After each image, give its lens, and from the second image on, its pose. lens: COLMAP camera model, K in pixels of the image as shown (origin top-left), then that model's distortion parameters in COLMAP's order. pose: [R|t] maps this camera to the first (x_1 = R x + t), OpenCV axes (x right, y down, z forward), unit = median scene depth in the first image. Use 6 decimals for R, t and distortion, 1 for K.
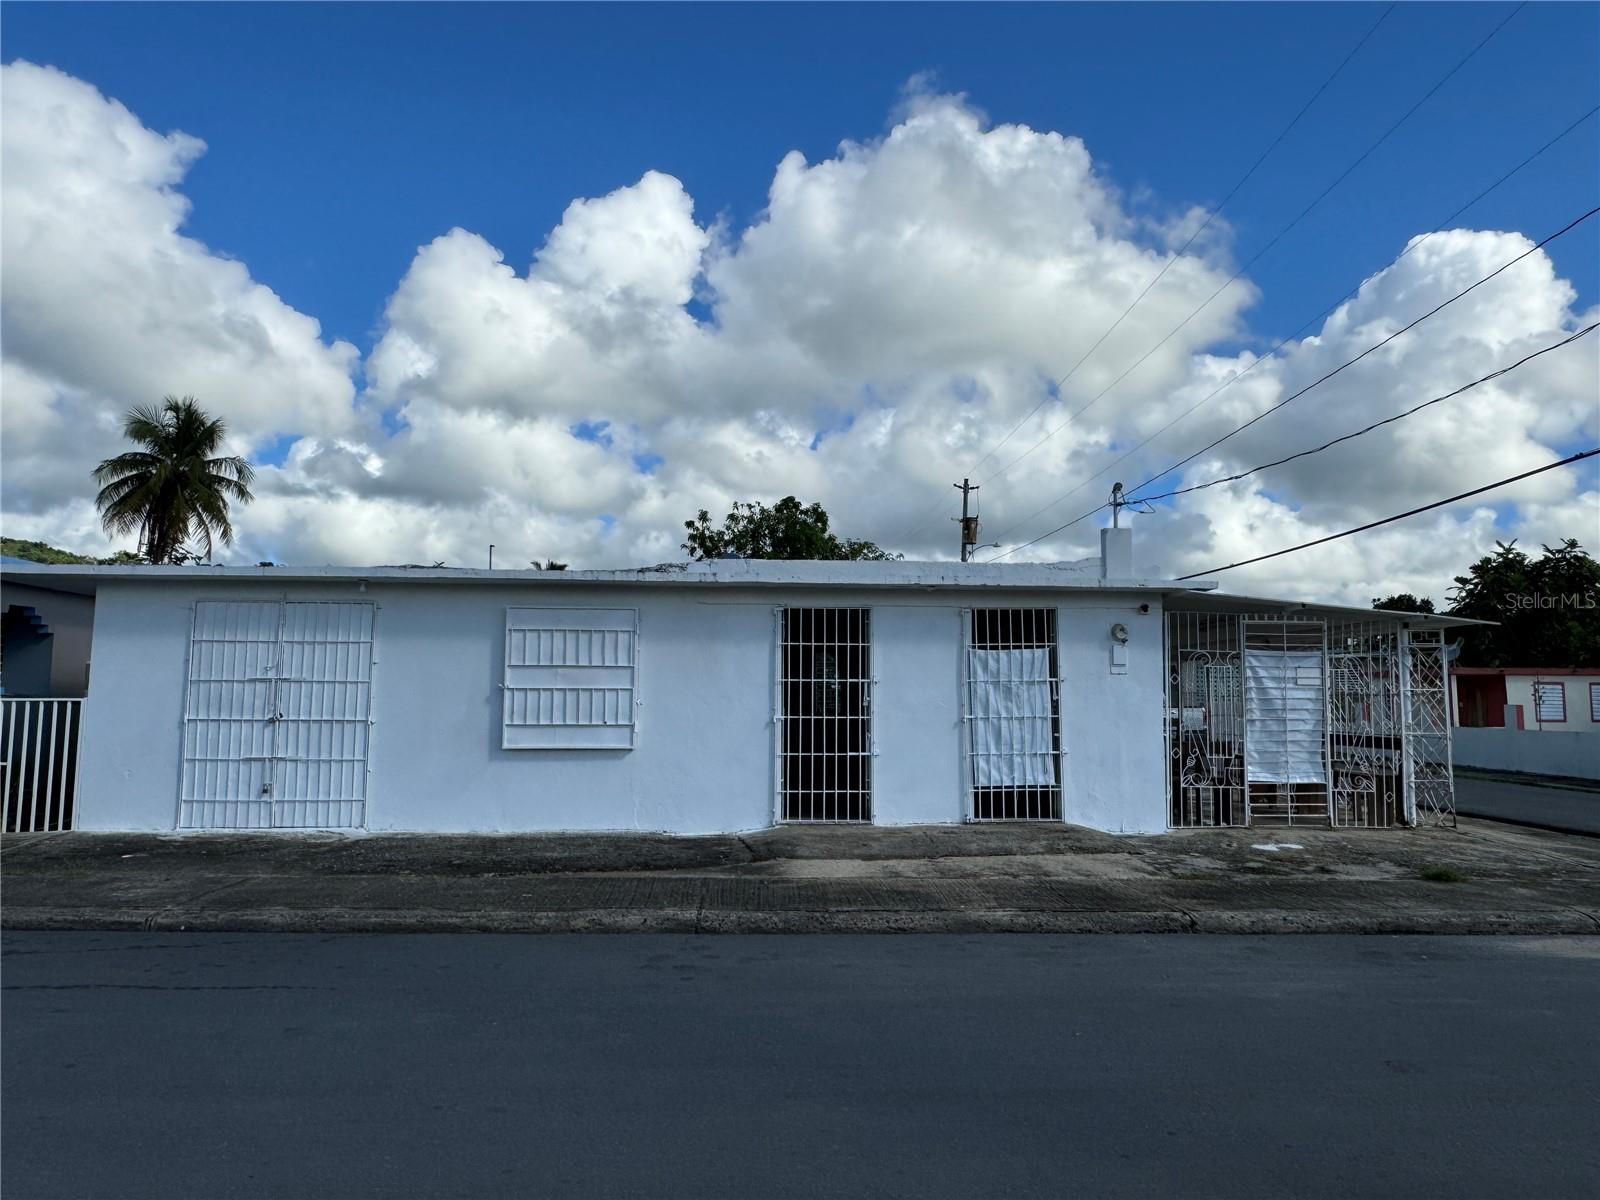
lens RADIAL K [[1022.4, 0, 799.0], [0, 1022.4, 606.3], [0, 0, 1]] dist [0.009655, -0.000070]
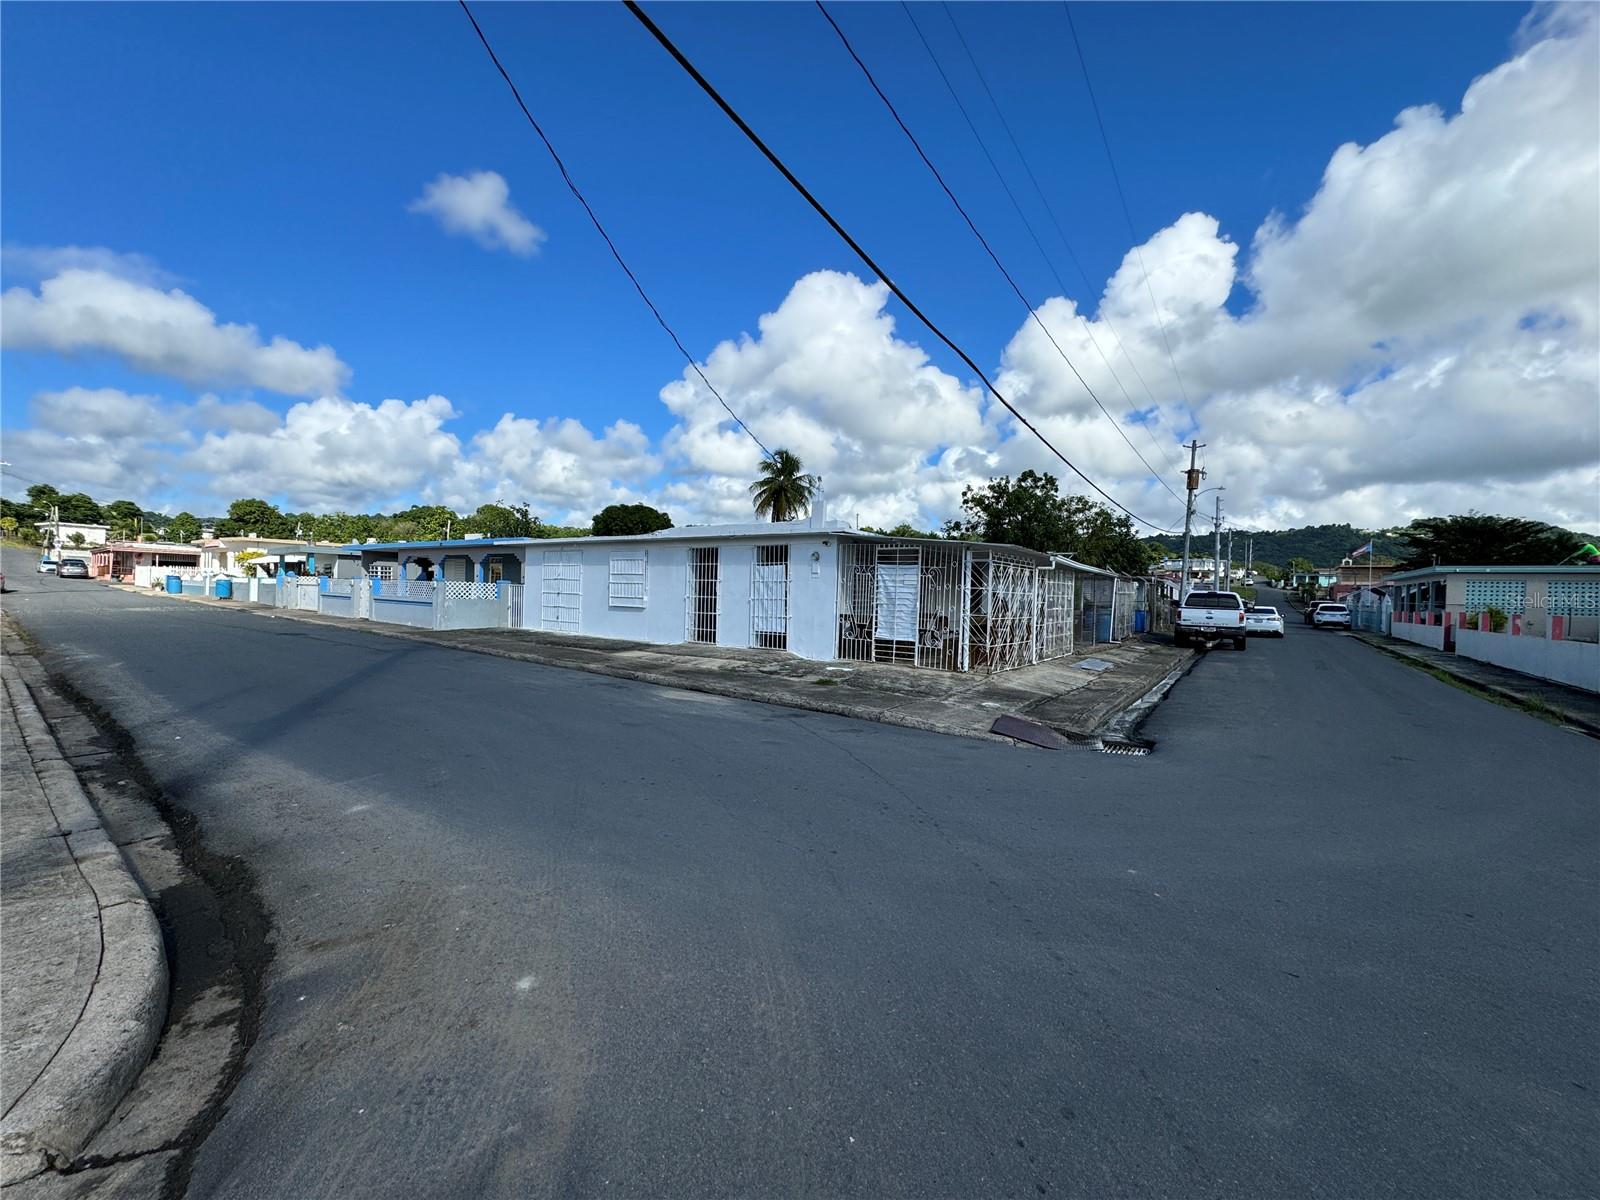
lens RADIAL K [[646.7, 0, 801.5], [0, 646.7, 594.1], [0, 0, 1]] dist [0.015839, 0.000490]
pose [[0.775131, 0.018845, -0.631520, 1.047225], [0.028725, 0.997470, 0.065023, 0.016744], [0.631147, -0.068542, 0.772629, 0.042012]]
